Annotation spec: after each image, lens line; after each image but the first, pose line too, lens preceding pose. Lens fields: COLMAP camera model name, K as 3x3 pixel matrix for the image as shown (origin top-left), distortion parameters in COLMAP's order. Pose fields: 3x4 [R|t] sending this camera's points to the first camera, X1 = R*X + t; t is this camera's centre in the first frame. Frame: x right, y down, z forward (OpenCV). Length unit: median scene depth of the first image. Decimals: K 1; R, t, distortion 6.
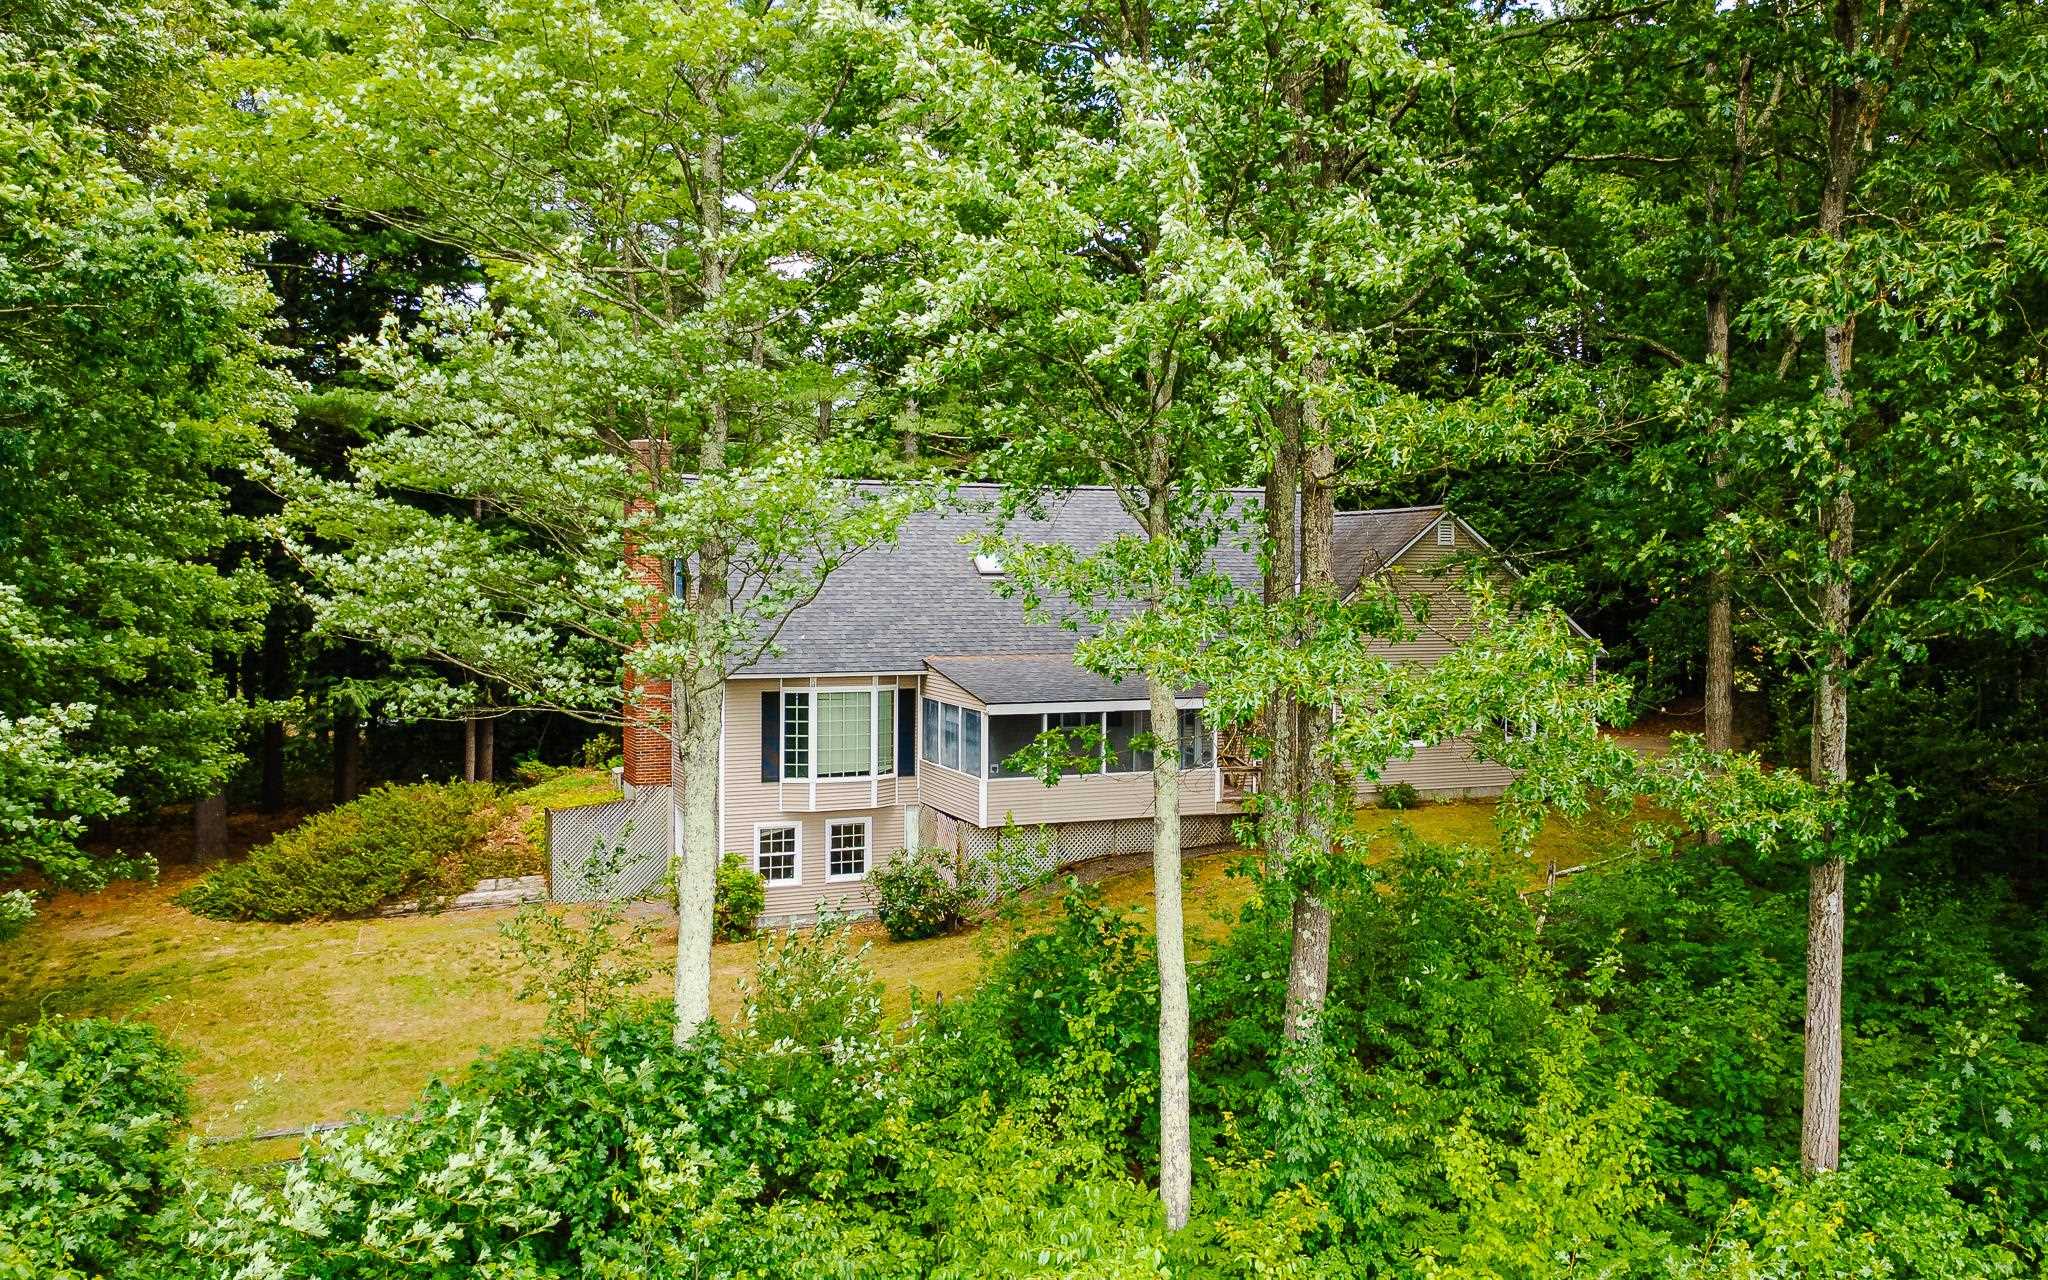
lens RADIAL K [[1486.9, 0, 1024.0], [0, 1486.9, 640.0], [0, 0, 1]] dist [0.007444, 0.000153]
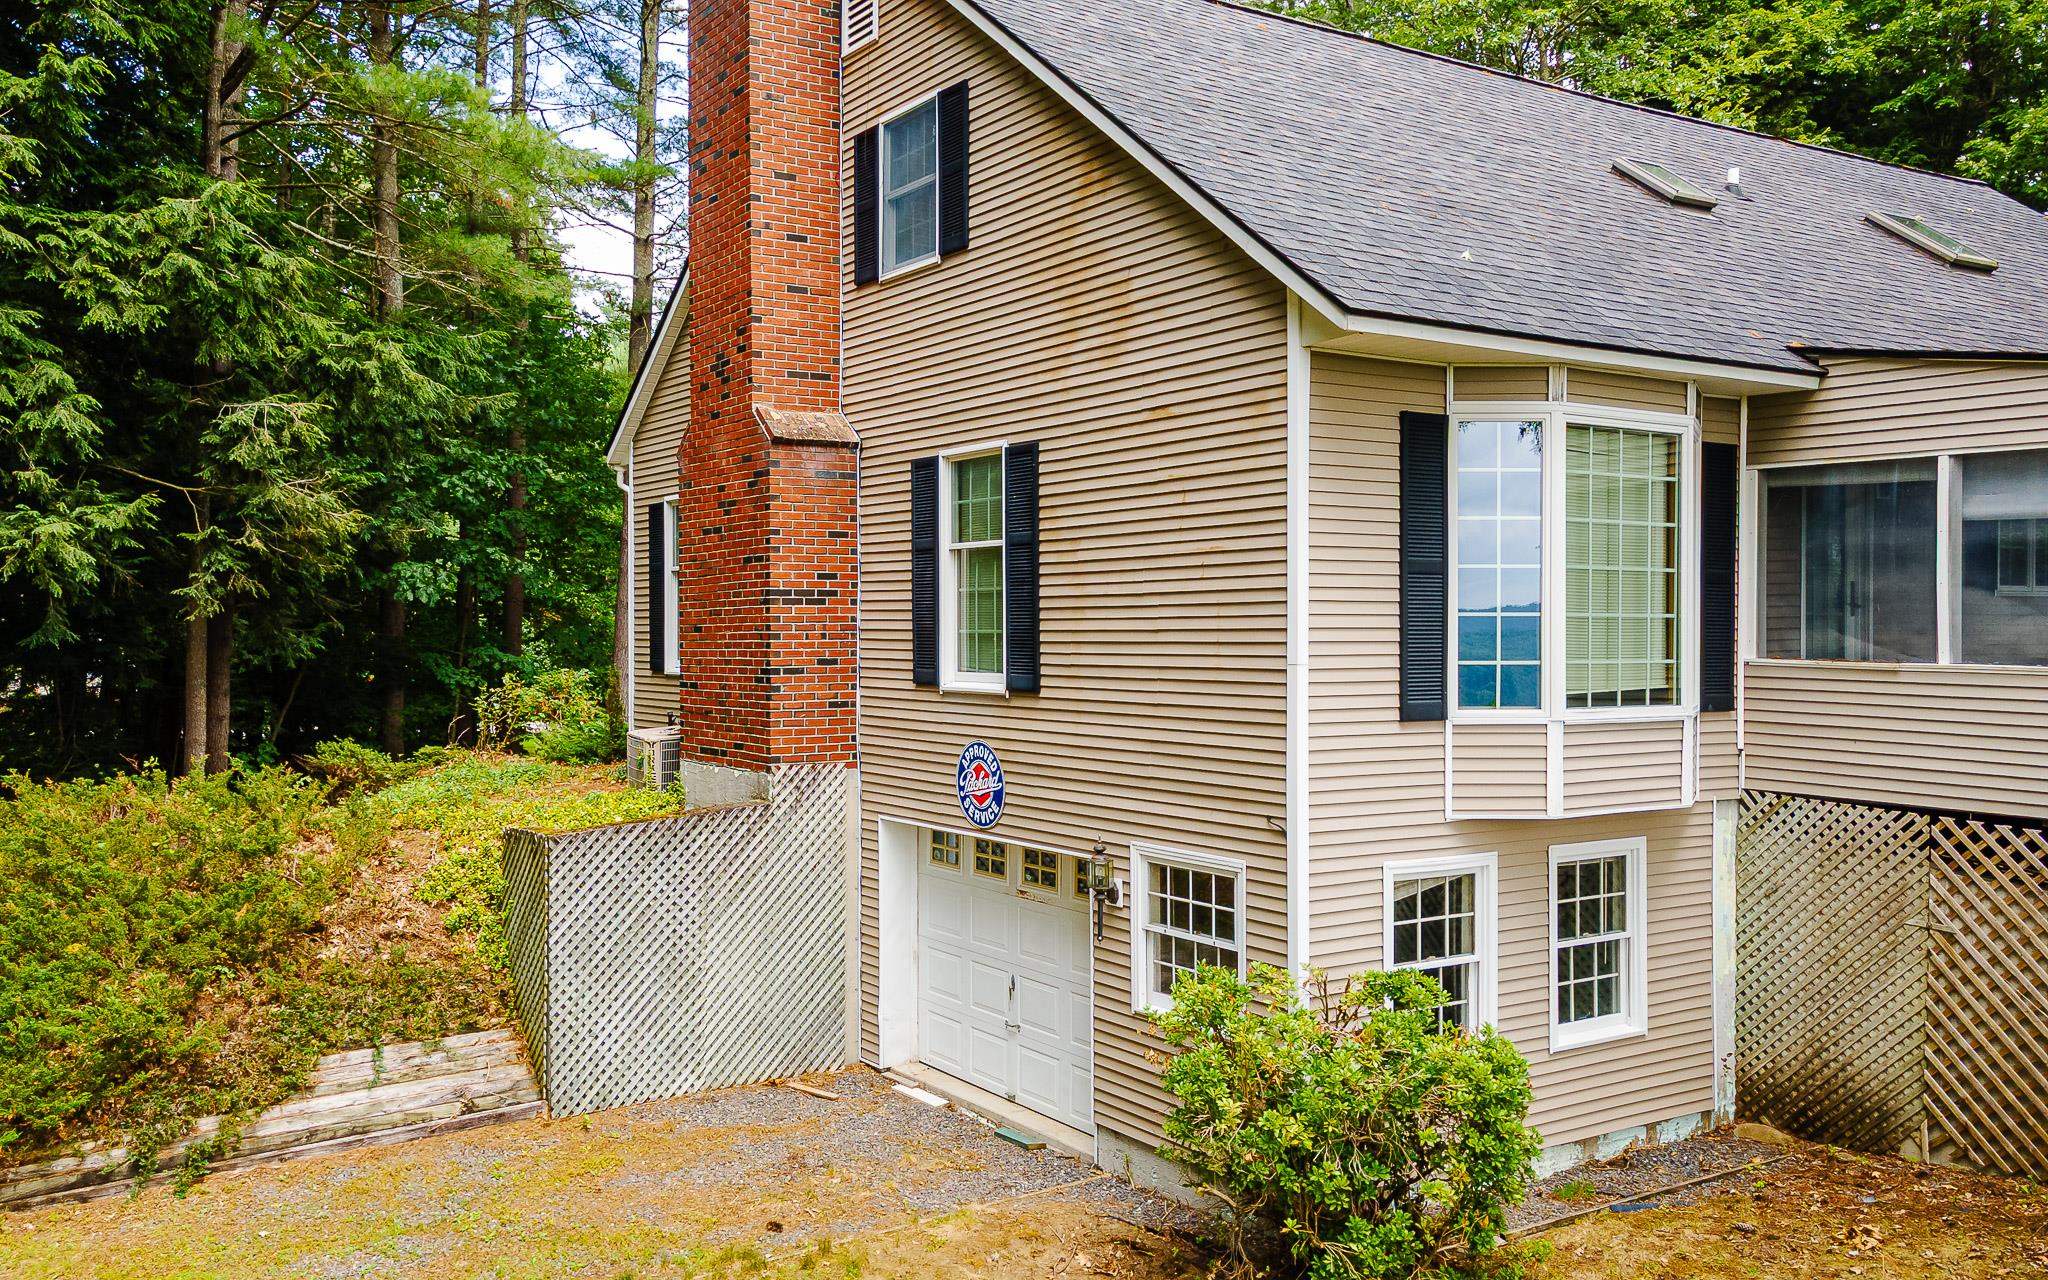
lens RADIAL K [[1772.8, 0, 1019.2], [0, 1772.8, 655.4], [0, 0, 1]] dist [0.051833, 0.004851]
pose [[0.992232, -0.003160, 0.124362, -0.290107], [0.002382, 0.999977, 0.006400, 0.079213], [-0.124380, -0.006054, 0.992216, 0.653231]]
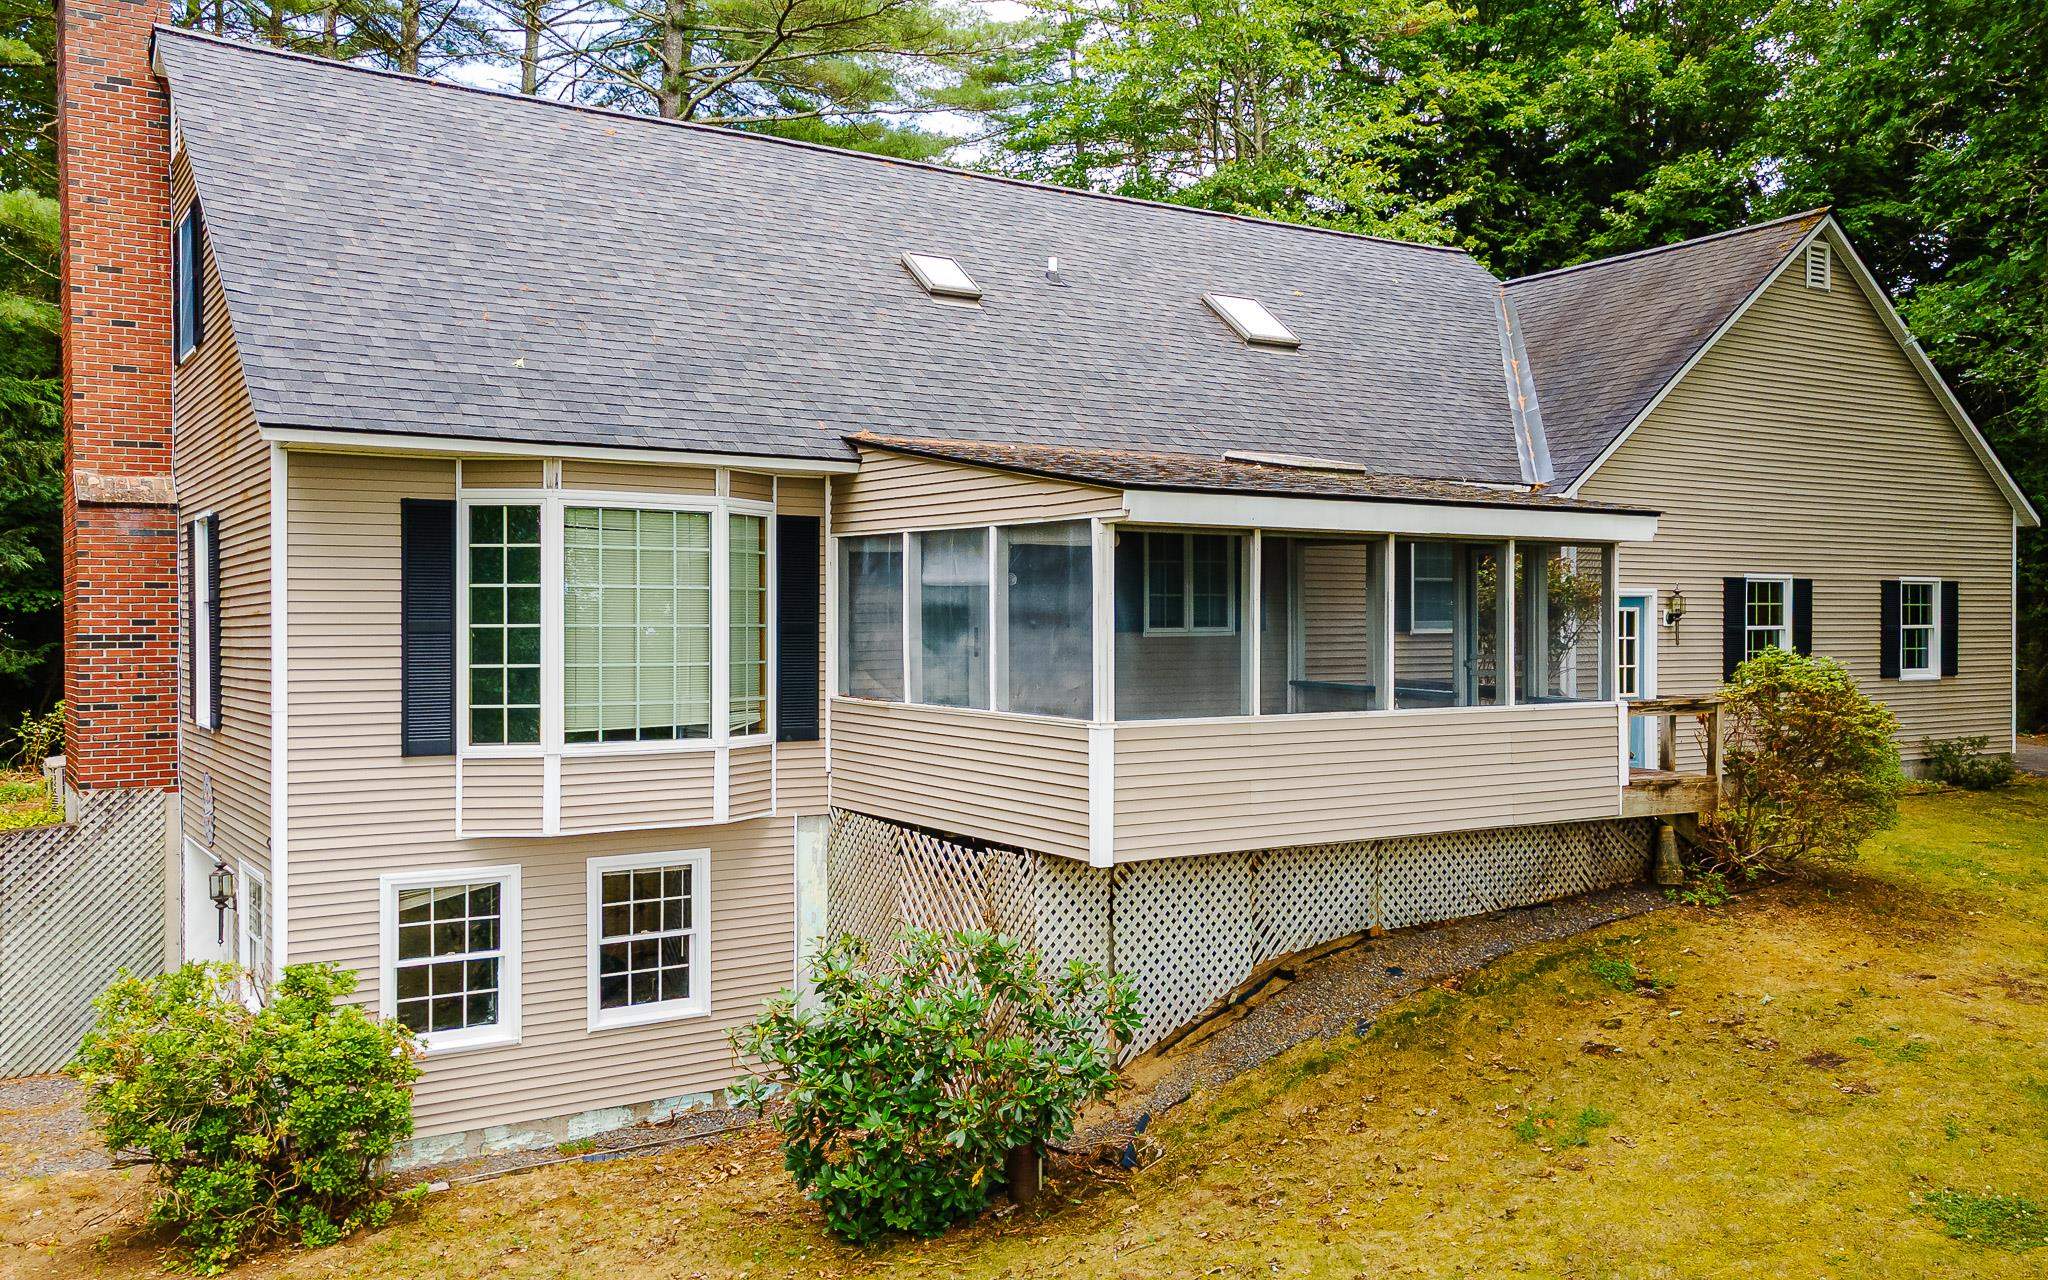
lens RADIAL K [[1742.6, 0, 1024.0], [0, 1742.6, 640.0], [0, 0, 1]] dist [0.028674, 0.005186]
pose [[0.988044, -0.005495, 0.154072, -0.093720], [0.006299, 0.999969, -0.004730, 0.070108], [-0.154041, 0.005643, 0.988048, 0.562168]]
